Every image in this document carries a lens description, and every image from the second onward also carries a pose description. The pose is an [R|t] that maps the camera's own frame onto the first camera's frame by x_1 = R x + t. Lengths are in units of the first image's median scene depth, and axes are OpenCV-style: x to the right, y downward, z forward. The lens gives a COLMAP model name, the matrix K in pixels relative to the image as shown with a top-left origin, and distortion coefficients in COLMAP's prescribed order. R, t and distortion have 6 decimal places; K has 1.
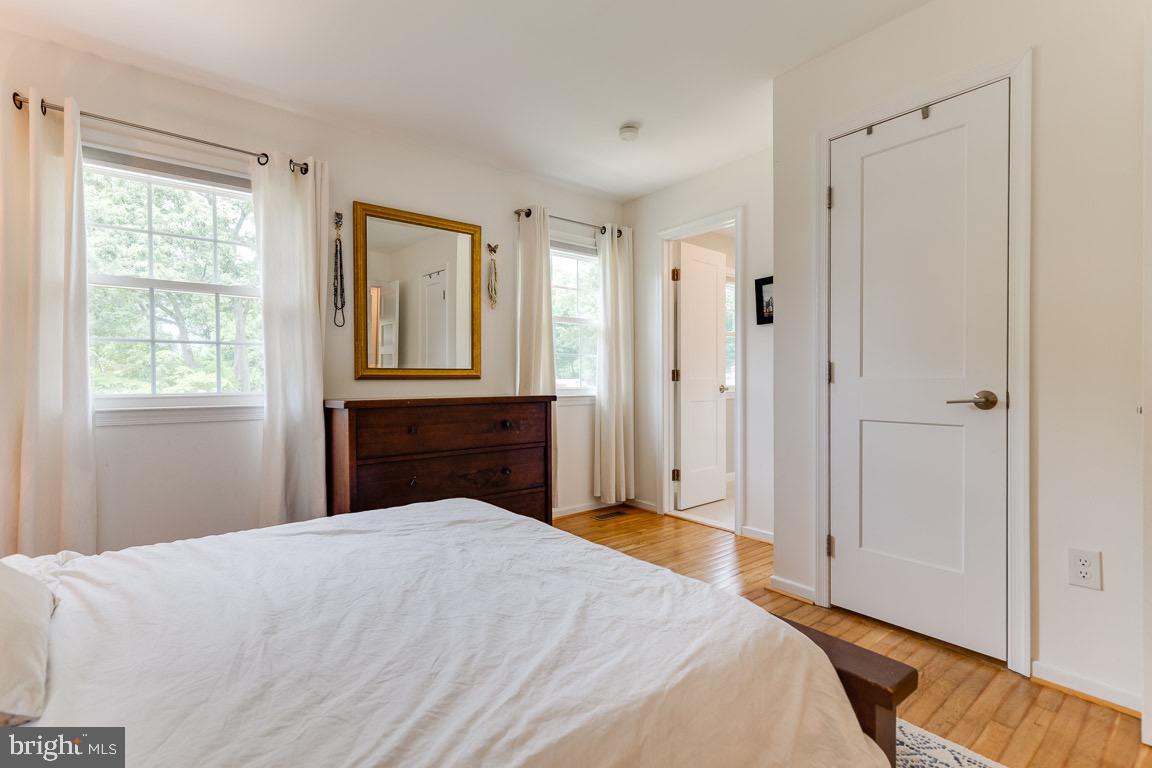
lens RADIAL K [[522.4, 0, 572.8], [0, 522.4, 383.1], [0, 0, 1]] dist [0.000747, -0.000512]
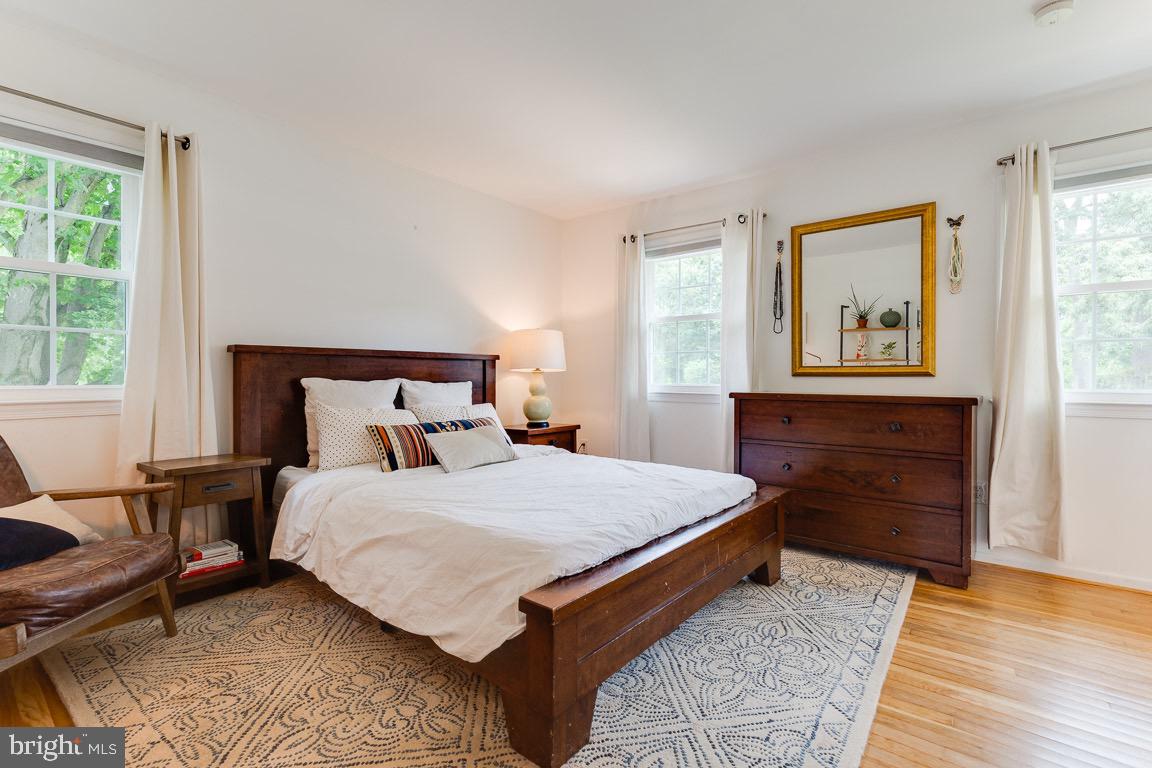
lens RADIAL K [[522.4, 0, 575.3], [0, 522.4, 377.3], [0, 0, 1]] dist [0.000747, -0.000512]
pose [[0.221606, 0.010200, -0.975083, 0.636433], [-0.008332, 0.999929, 0.008566, -0.010416], [0.975101, 0.006226, 0.221675, 0.256428]]
